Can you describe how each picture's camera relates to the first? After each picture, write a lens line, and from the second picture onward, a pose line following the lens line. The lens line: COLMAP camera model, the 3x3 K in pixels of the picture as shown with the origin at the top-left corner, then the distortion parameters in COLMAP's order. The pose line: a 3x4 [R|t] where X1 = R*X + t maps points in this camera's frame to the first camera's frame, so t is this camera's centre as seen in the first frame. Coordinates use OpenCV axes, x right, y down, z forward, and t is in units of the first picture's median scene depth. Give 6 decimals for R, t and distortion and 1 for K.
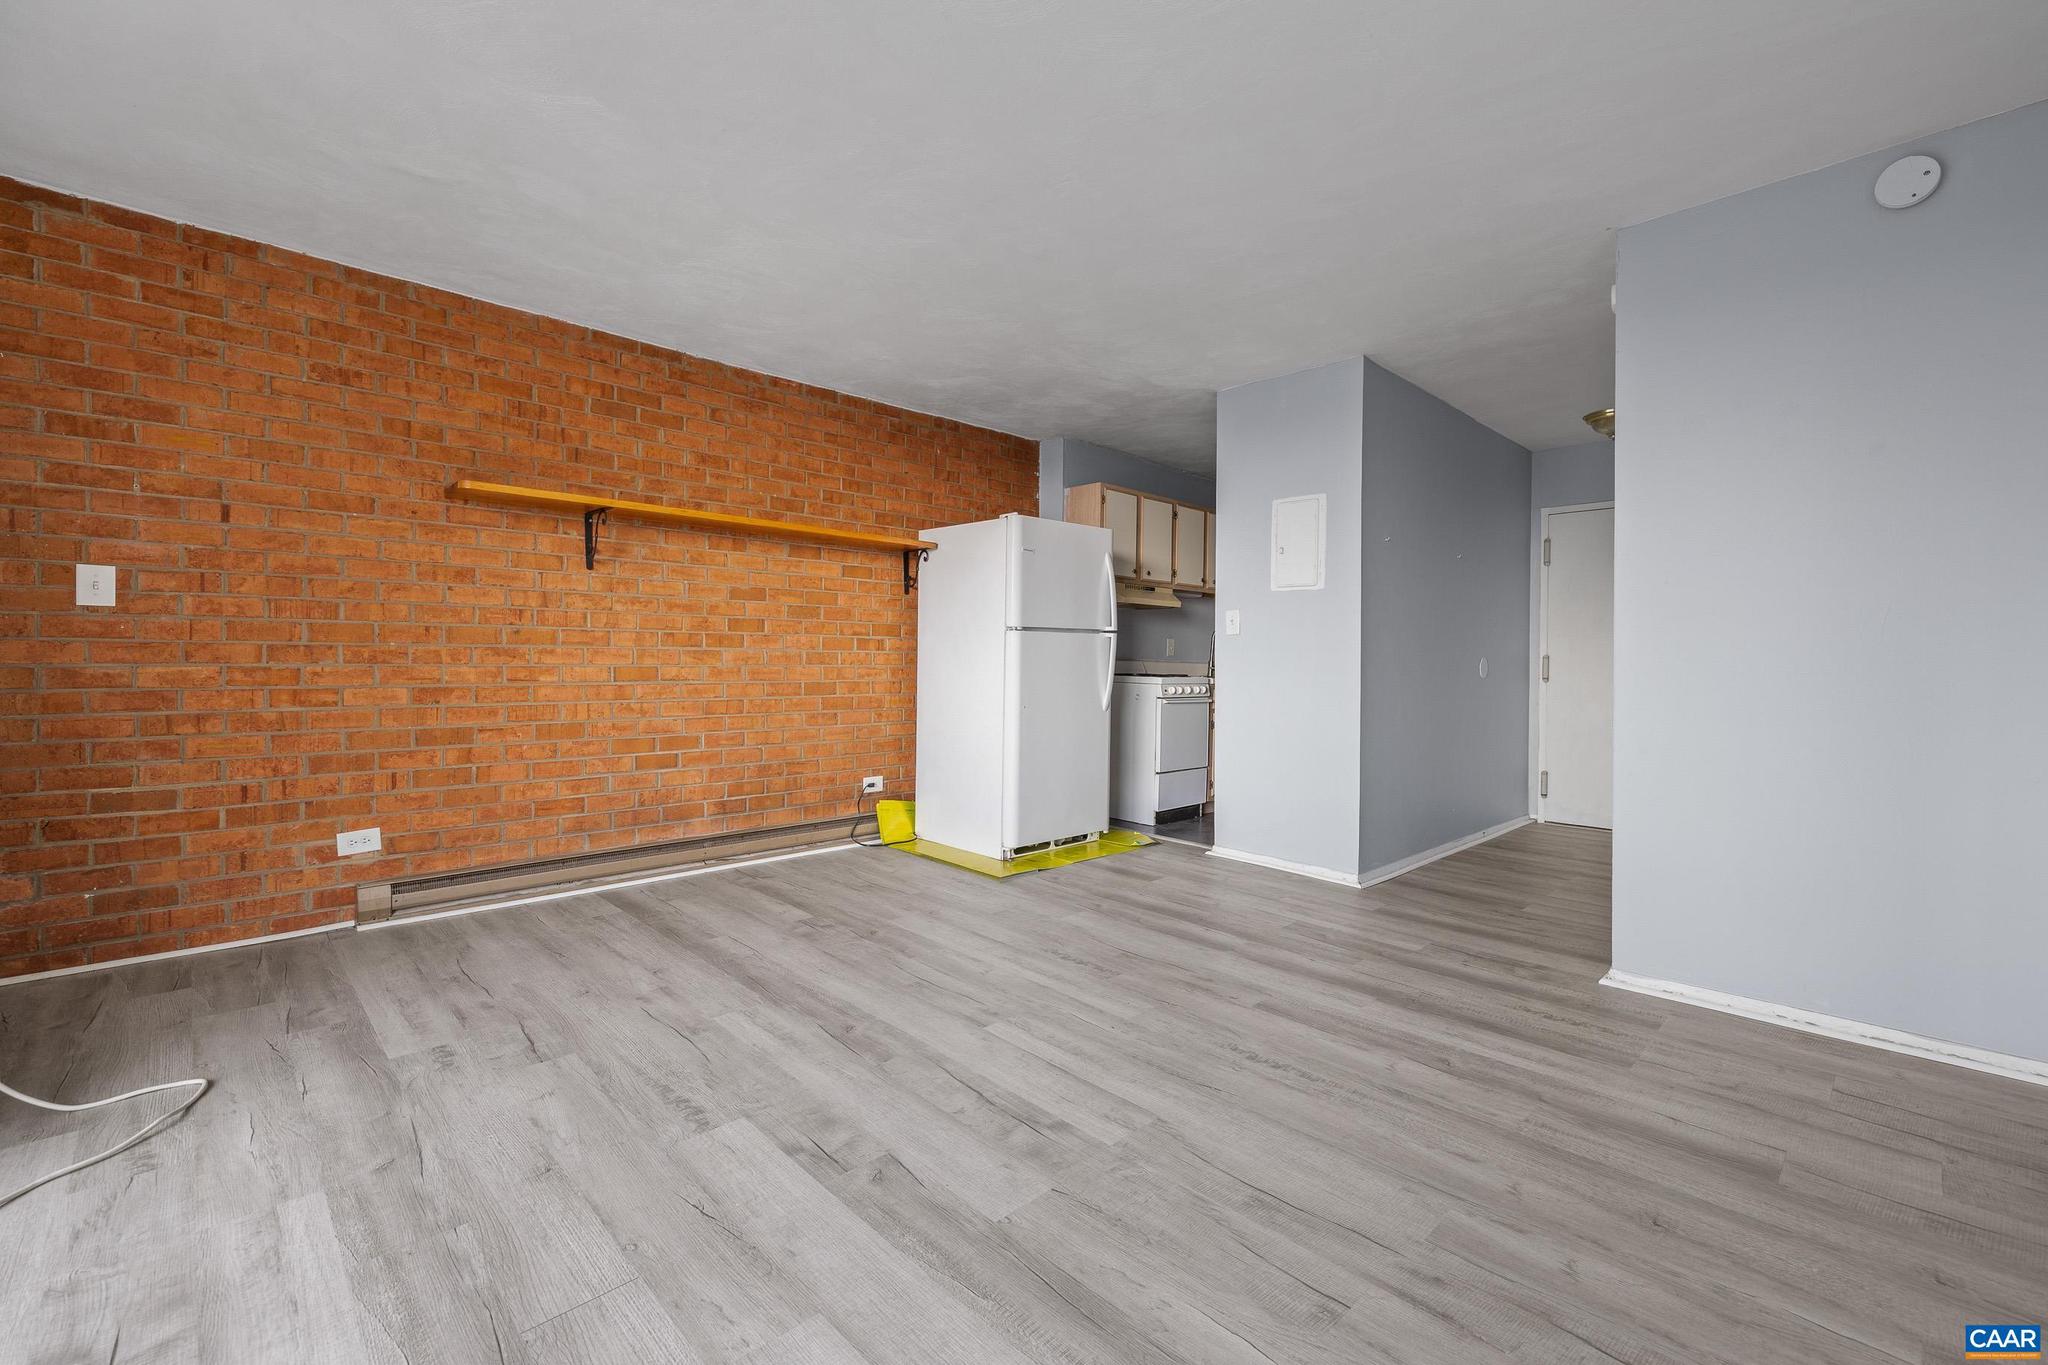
lens RADIAL K [[873.4, 0, 1027.9], [0, 873.4, 664.5], [0, 0, 1]] dist [0.000939, -0.000061]
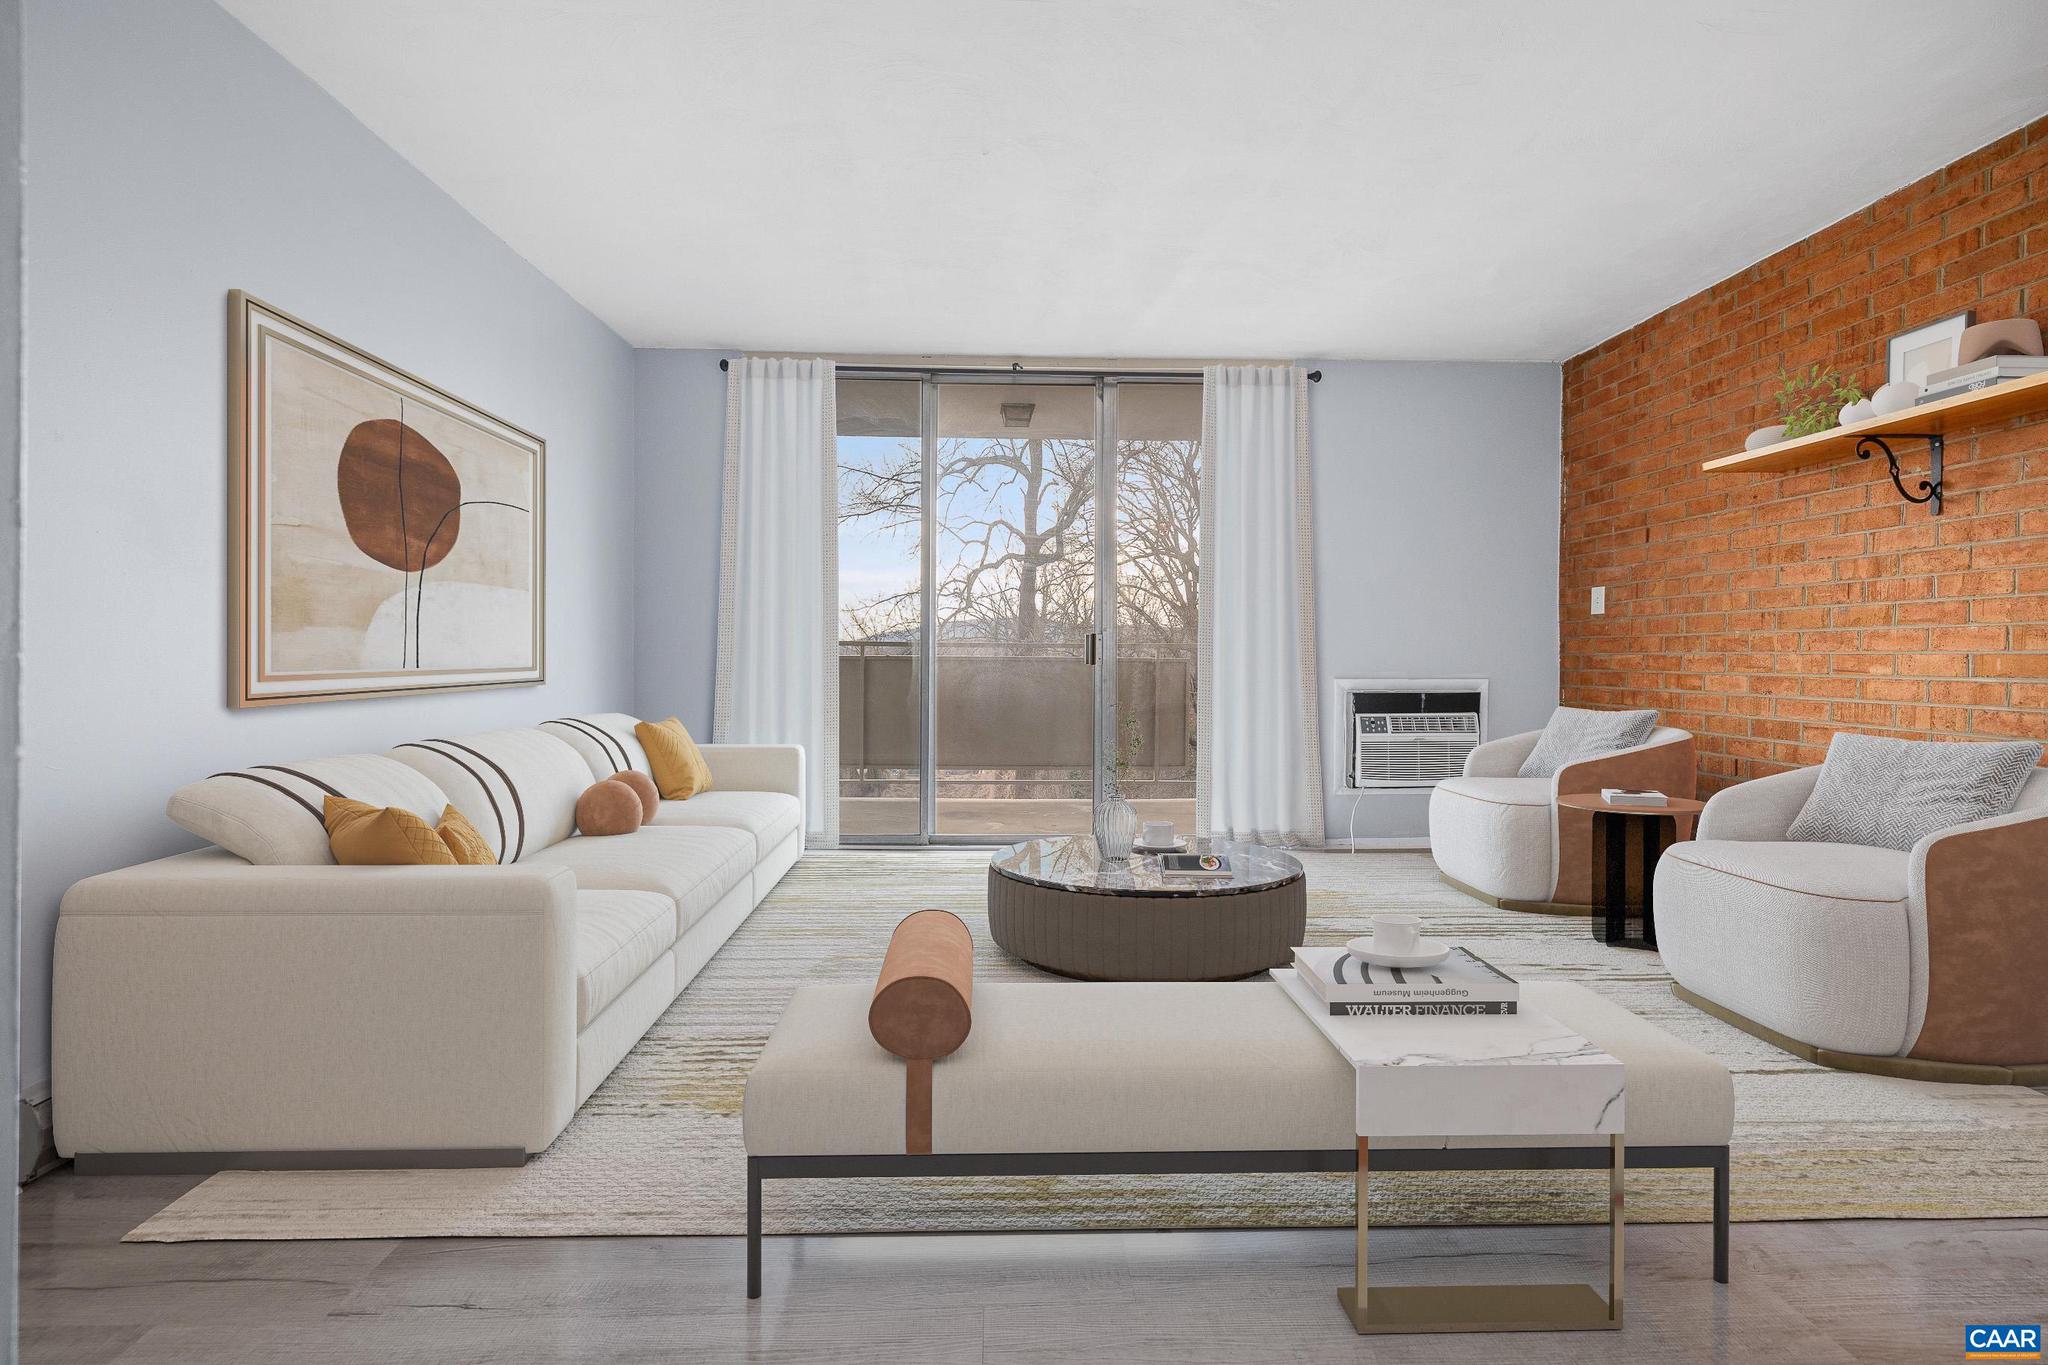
lens RADIAL K [[873.4, 0, 1026.0], [0, 873.4, 665.1], [0, 0, 1]] dist [0.000939, -0.000061]
pose [[-0.676959, -0.005152, -0.736003, 0.559108], [-0.016212, 0.999837, 0.007913, 0.019253], [0.735843, 0.017289, -0.676932, 1.044856]]
